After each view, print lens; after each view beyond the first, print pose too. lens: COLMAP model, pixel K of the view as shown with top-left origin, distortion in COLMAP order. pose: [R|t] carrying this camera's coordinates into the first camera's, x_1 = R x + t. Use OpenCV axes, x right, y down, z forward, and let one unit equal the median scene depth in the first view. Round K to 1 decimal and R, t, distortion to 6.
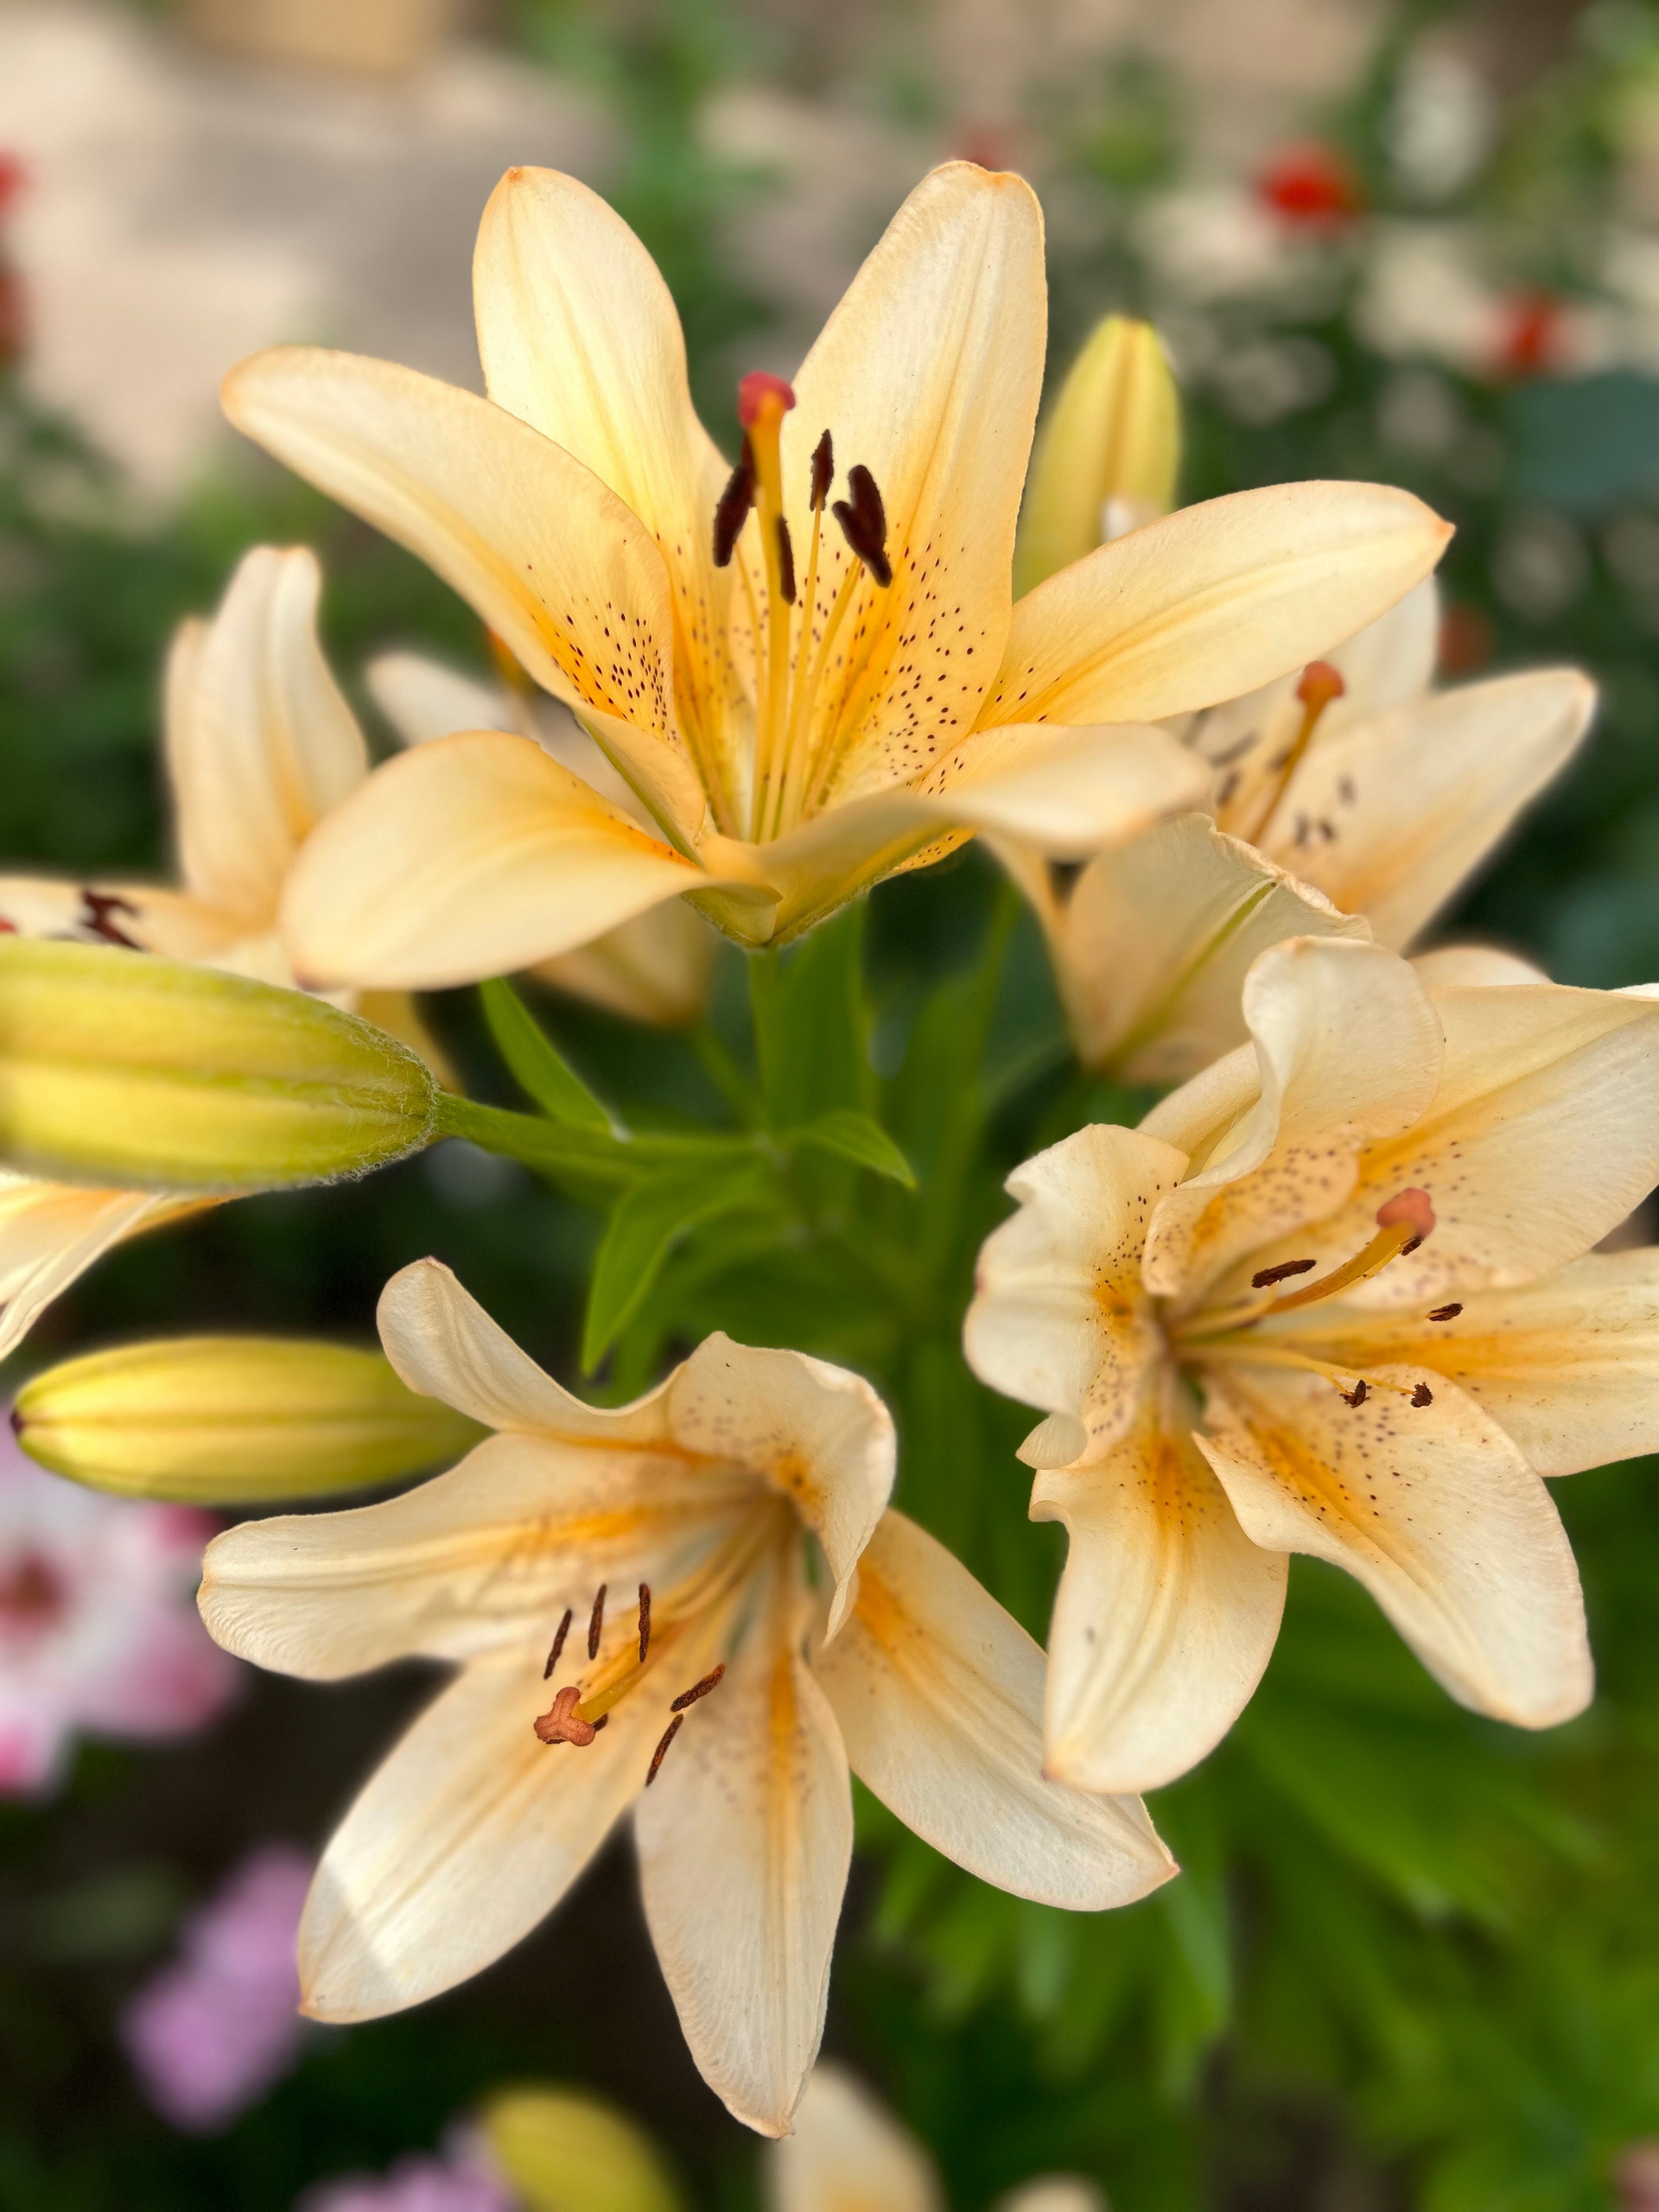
lens RADIAL K [[1680.8, 0, 847.5], [0, 1680.8, 1107.4], [0, 0, 1]] dist [0.030983, -0.020360]
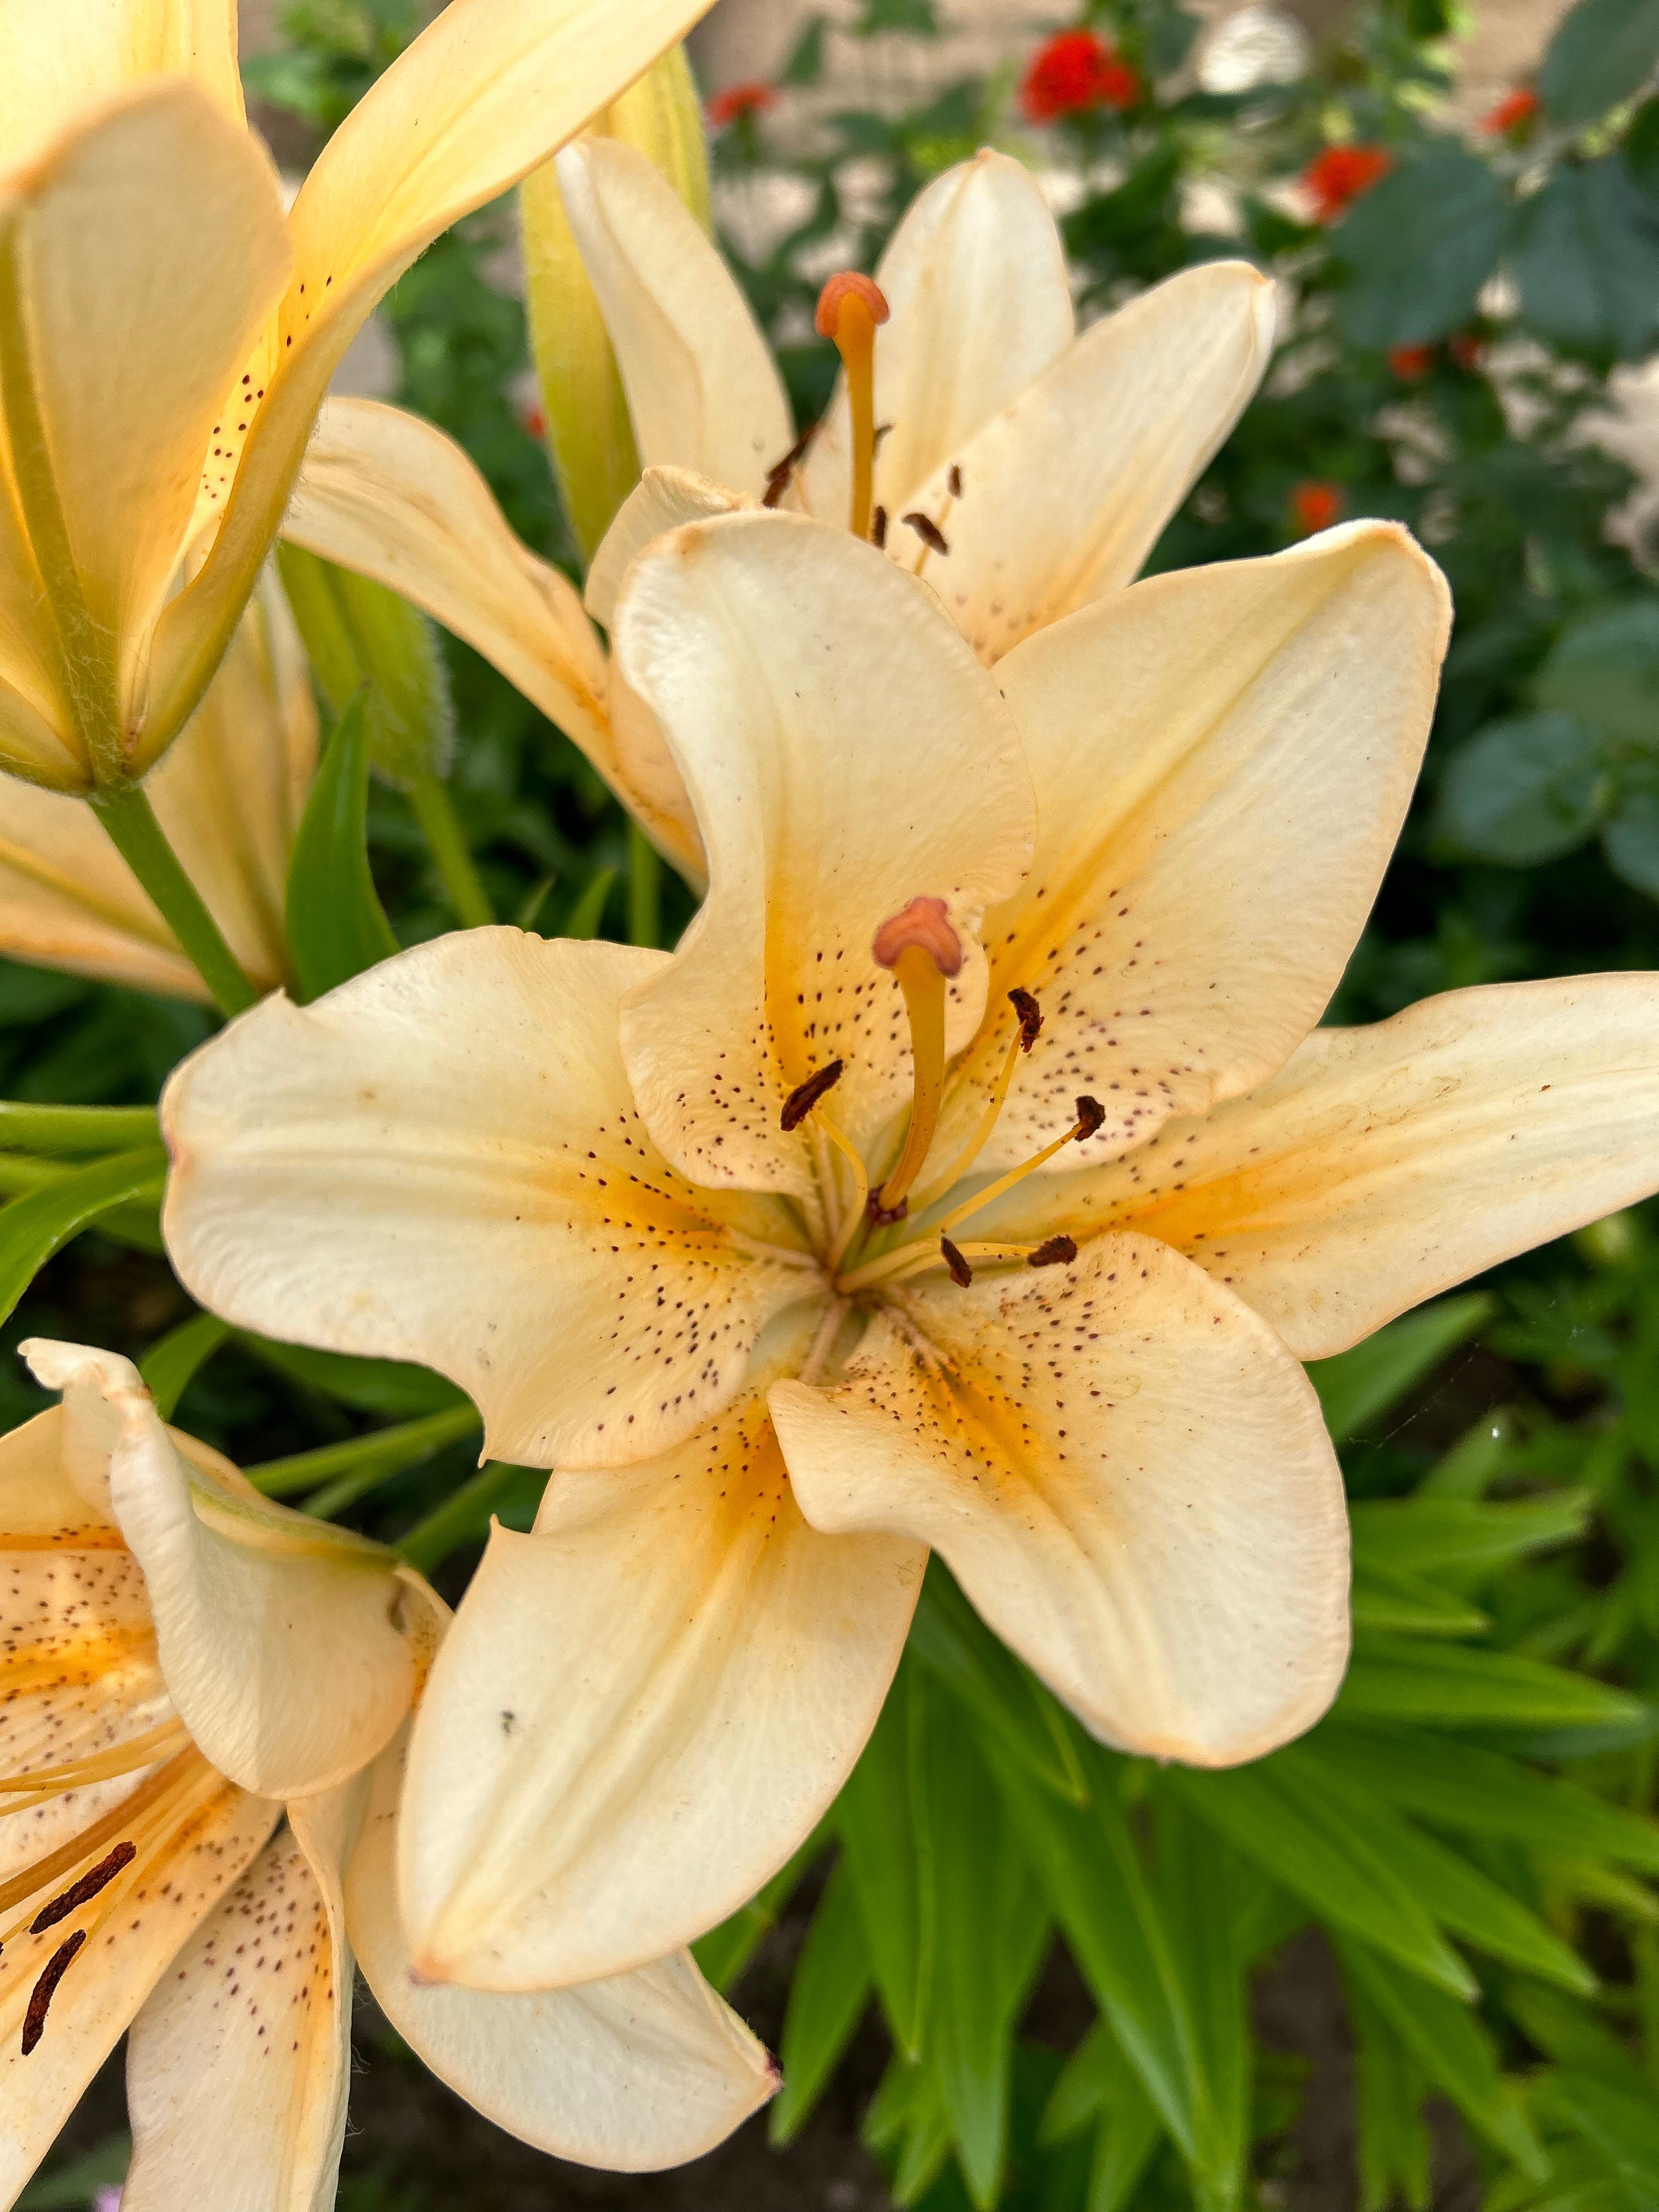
lens RADIAL K [[1680.7, 0, 816.1], [0, 1680.7, 1121.2], [0, 0, 1]] dist [0.030983, -0.020360]
pose [[0.985859, -0.163708, -0.035800, 0.260931], [0.162007, 0.985709, -0.046165, 0.126880], [0.042846, 0.039712, 0.998292, 0.342776]]
